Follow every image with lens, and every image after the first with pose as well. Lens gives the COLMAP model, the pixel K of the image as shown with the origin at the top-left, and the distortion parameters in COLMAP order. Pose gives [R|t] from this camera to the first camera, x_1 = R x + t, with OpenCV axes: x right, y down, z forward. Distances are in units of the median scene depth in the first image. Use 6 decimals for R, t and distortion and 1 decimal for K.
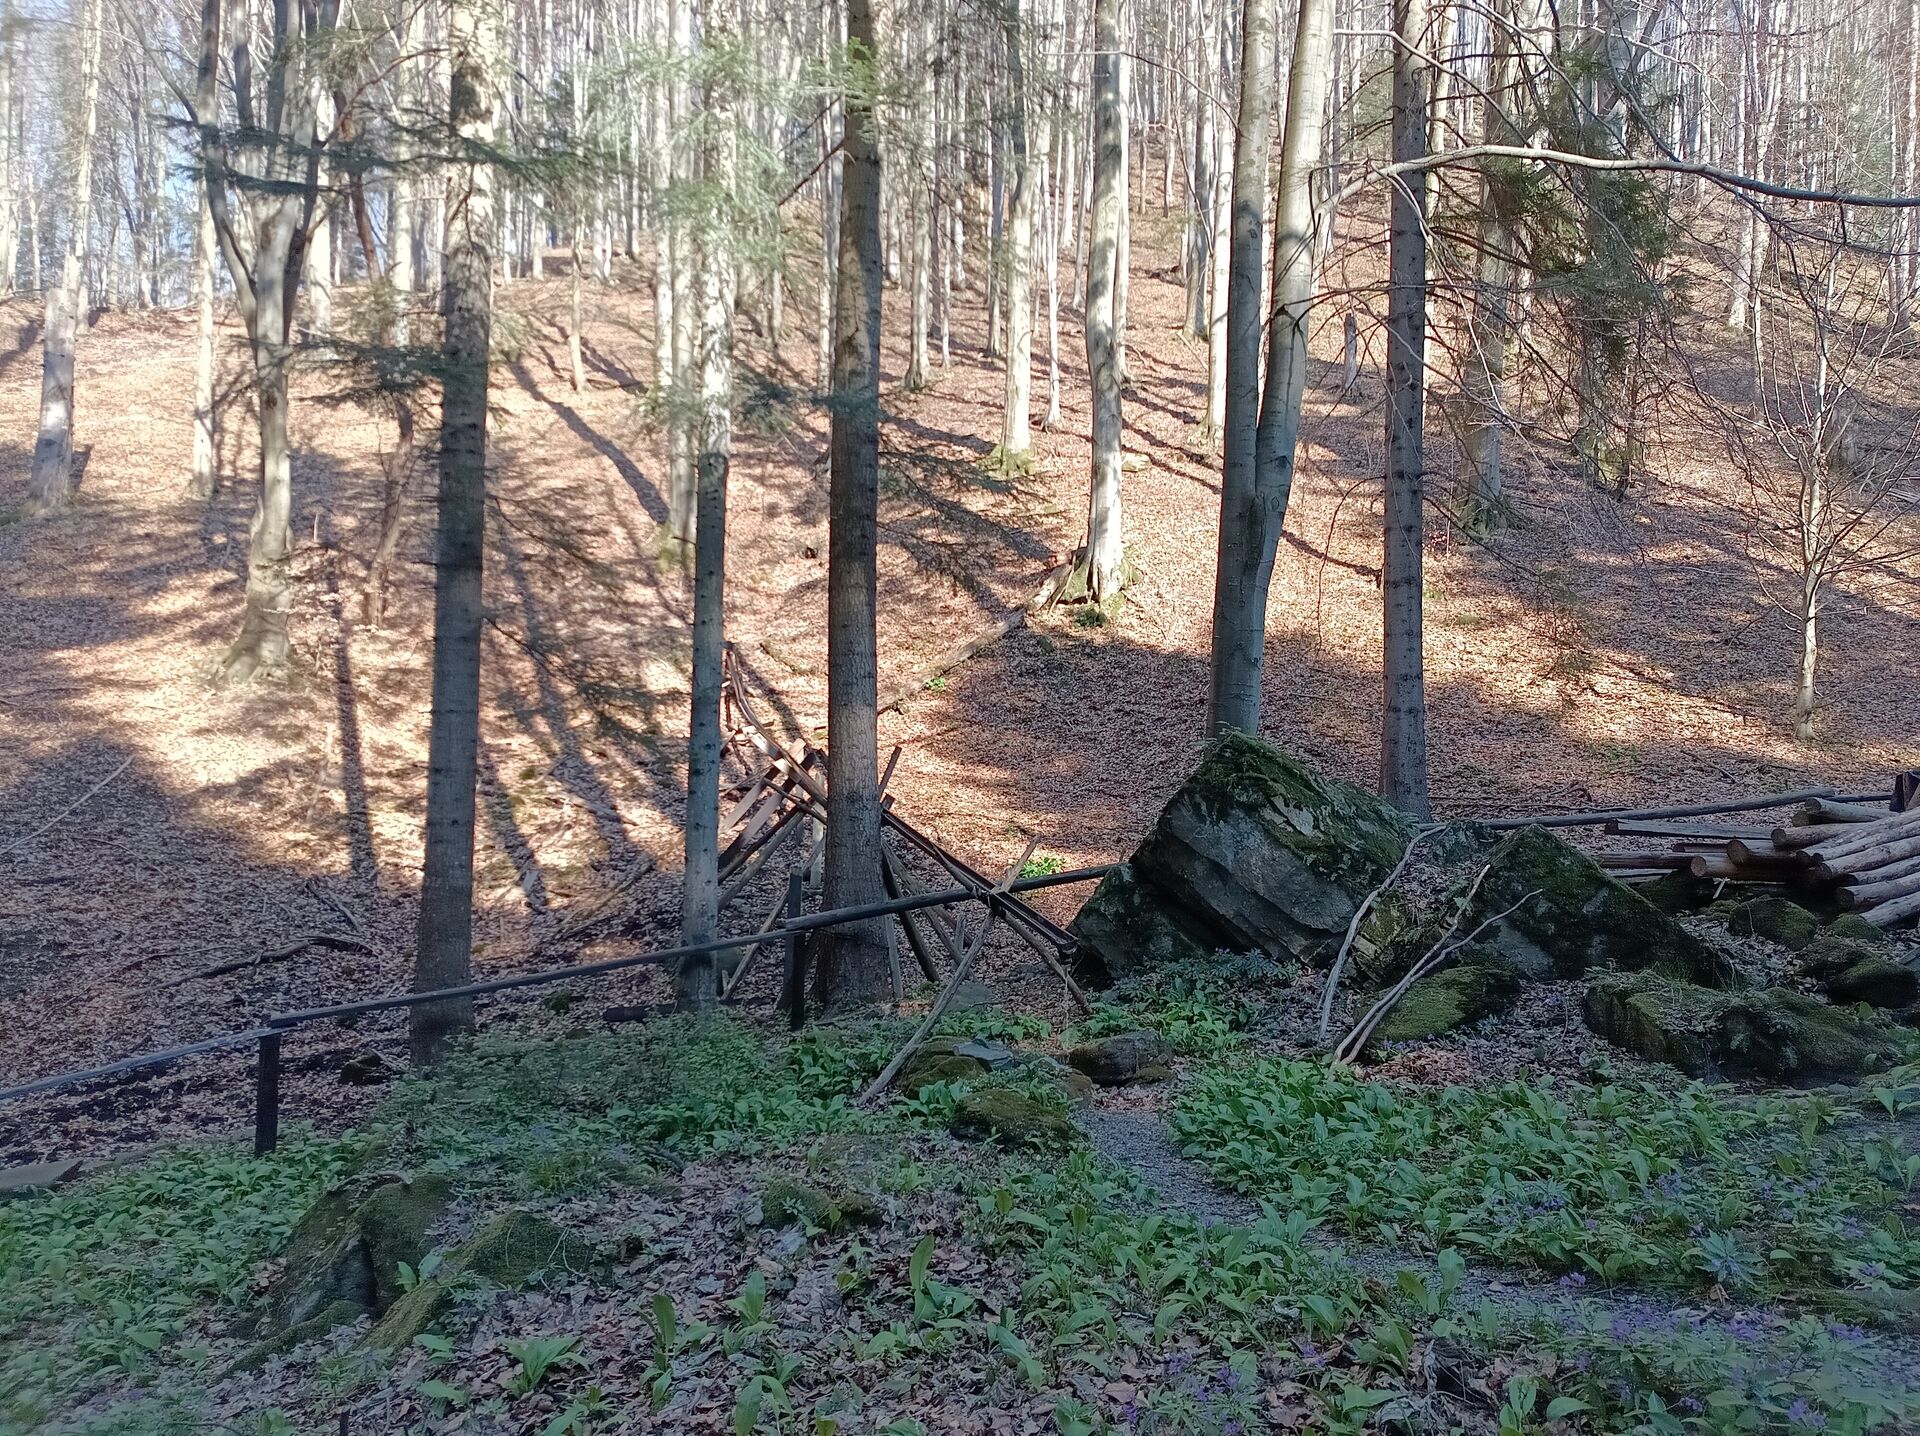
lens RADIAL K [[1295.7, 0, 960.0], [0, 1295.7, 718.0], [0, 0, 1]] dist [-0.002411, -0.003878]
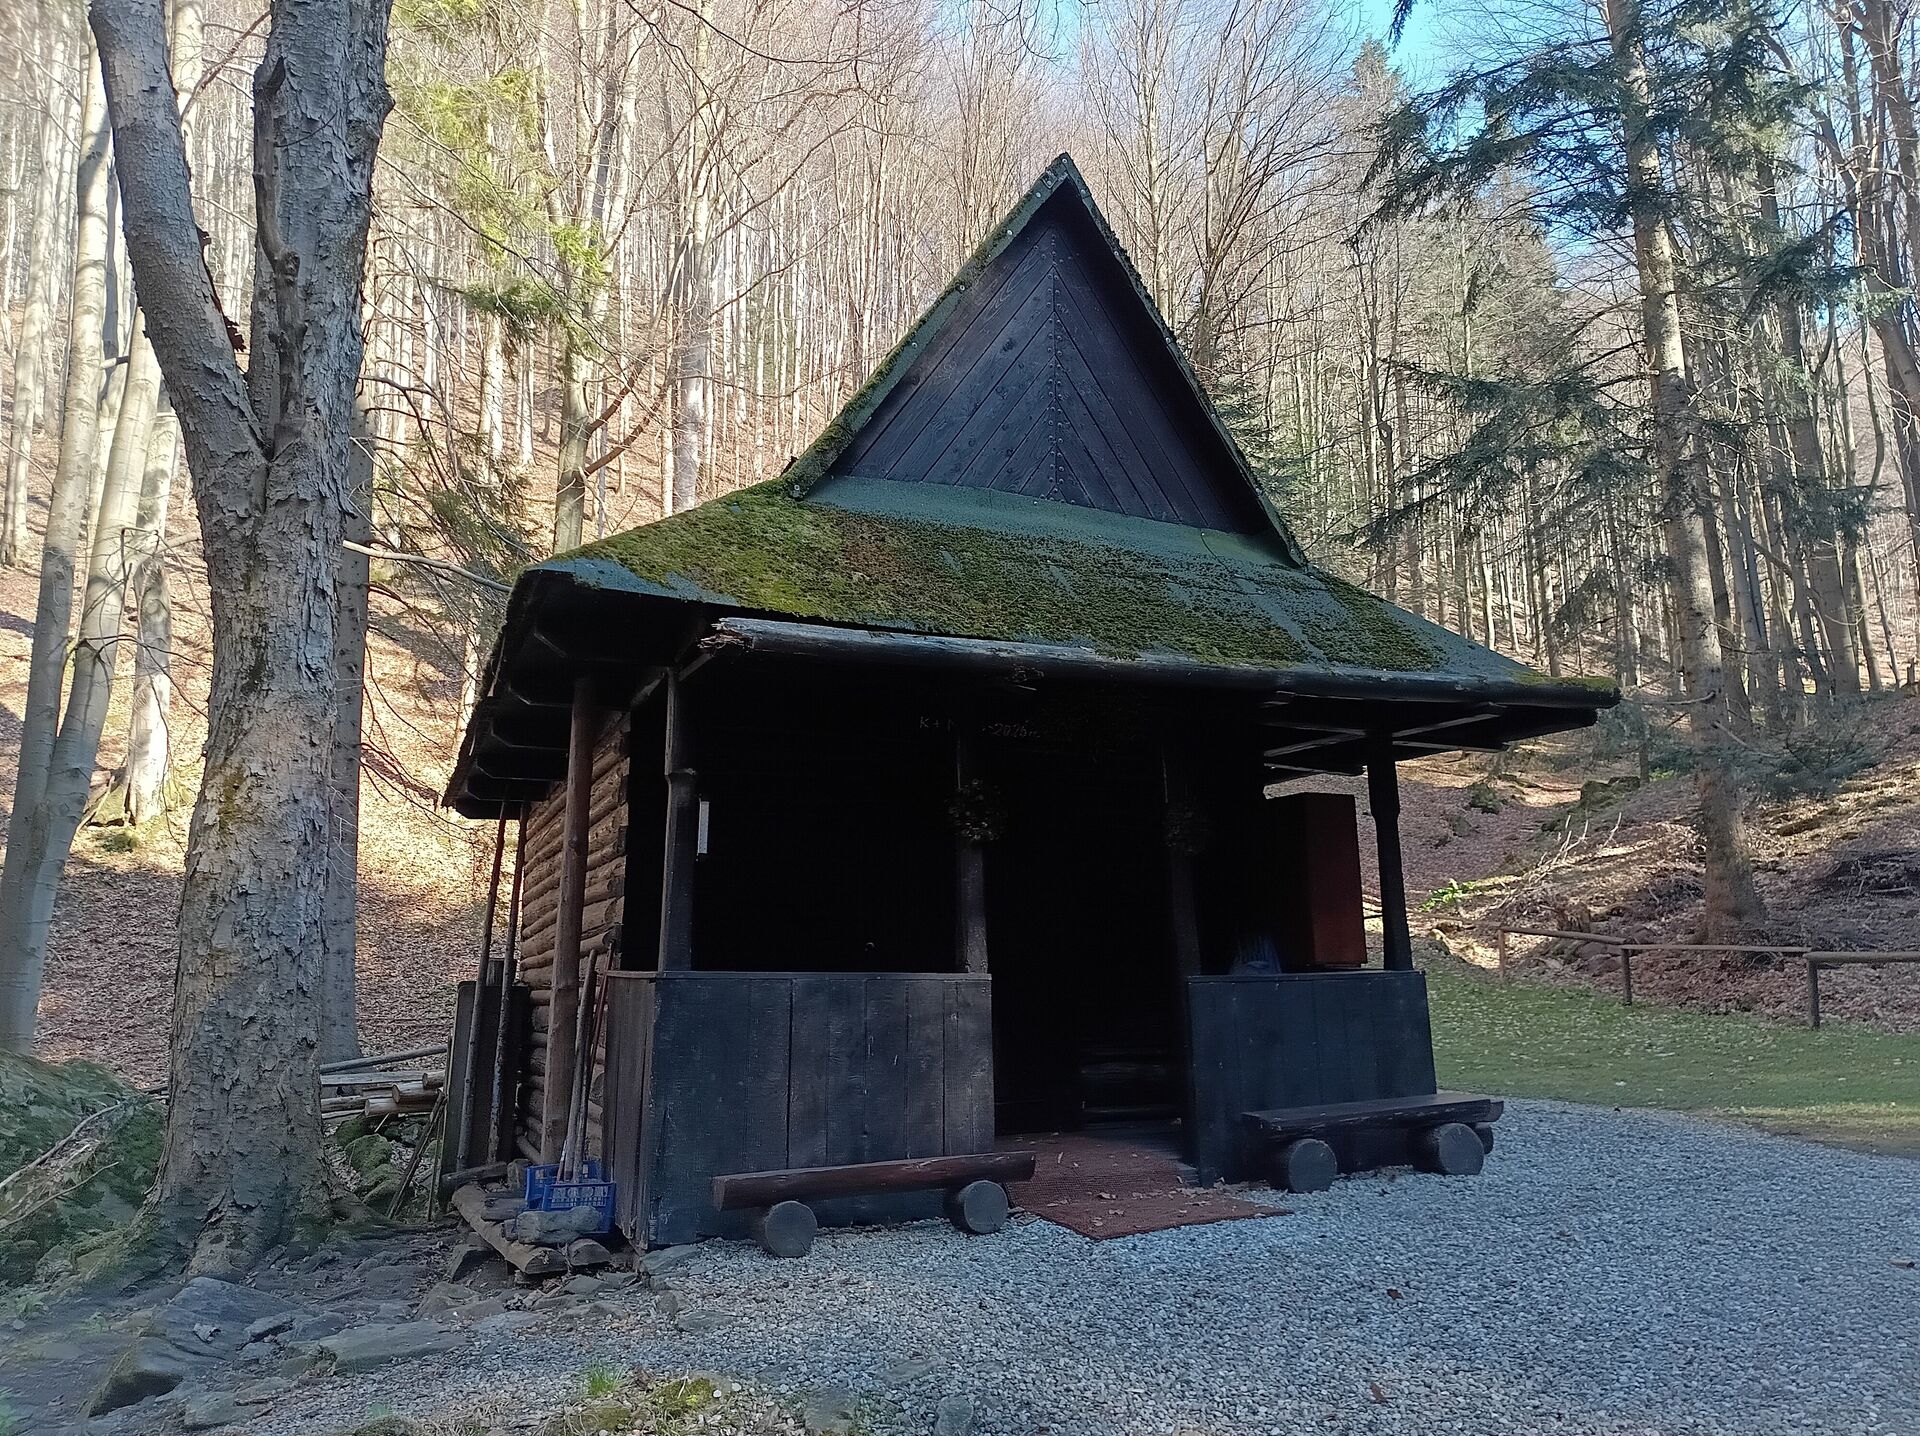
lens RADIAL K [[1295.7, 0, 960.0], [0, 1295.7, 718.0], [0, 0, 1]] dist [-0.002411, -0.003878]
pose [[0.861094, 0.040093, 0.506863, 0.148831], [0.023529, 0.992676, -0.118494, -0.039974], [-0.507901, 0.113960, 0.853844, -0.169086]]
